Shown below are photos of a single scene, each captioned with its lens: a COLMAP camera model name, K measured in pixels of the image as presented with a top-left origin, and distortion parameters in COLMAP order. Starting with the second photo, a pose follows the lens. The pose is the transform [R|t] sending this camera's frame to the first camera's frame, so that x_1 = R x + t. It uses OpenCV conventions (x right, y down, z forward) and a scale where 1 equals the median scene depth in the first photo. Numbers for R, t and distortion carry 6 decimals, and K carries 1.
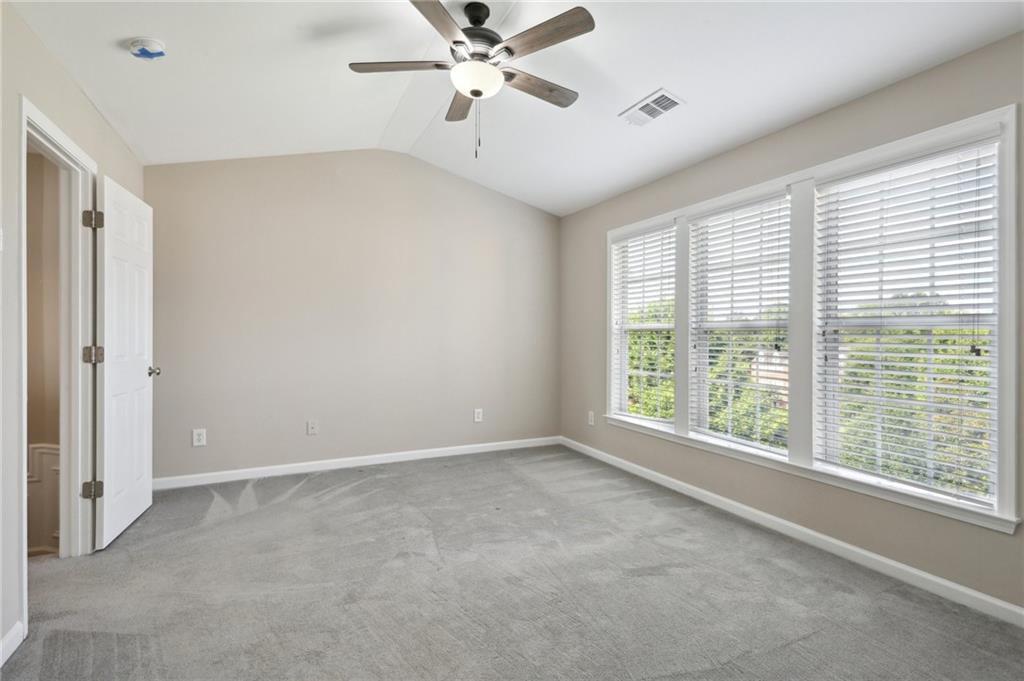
lens RADIAL K [[495.0, 0, 512.0], [0, 495.0, 340.5], [0, 0, 1]] dist [-0.065128, 0.026309]
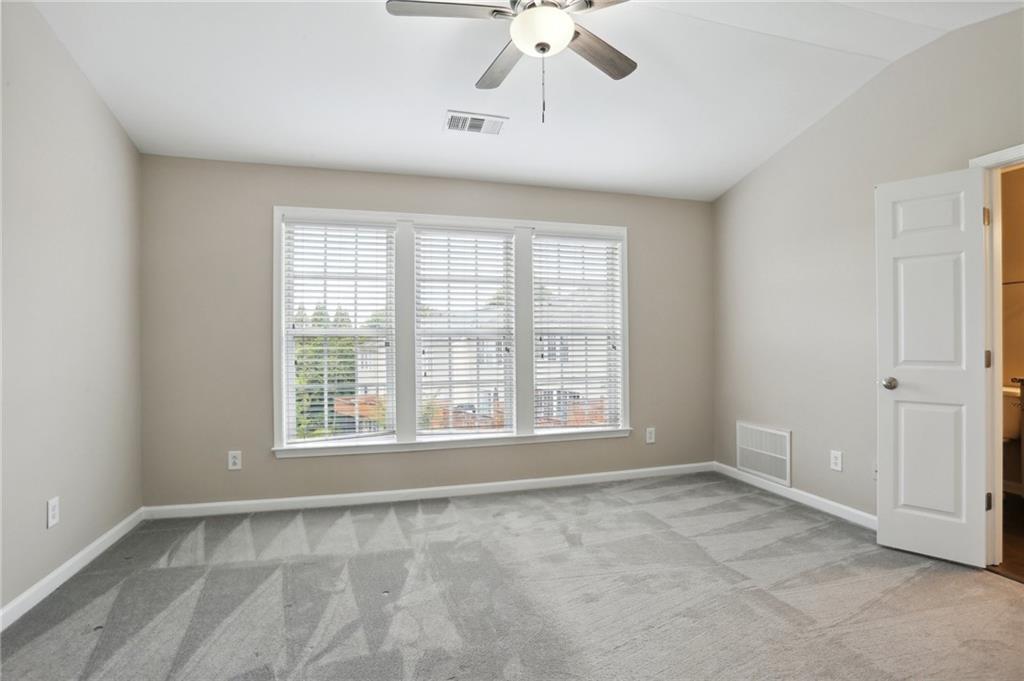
lens RADIAL K [[495.0, 0, 512.0], [0, 495.0, 340.5], [0, 0, 1]] dist [-0.065128, 0.026309]
pose [[0.132172, -0.001667, 0.991225, -0.604212], [0.020524, 0.999789, -0.001055, -0.006382], [-0.991014, 0.020483, 0.132178, 0.646646]]
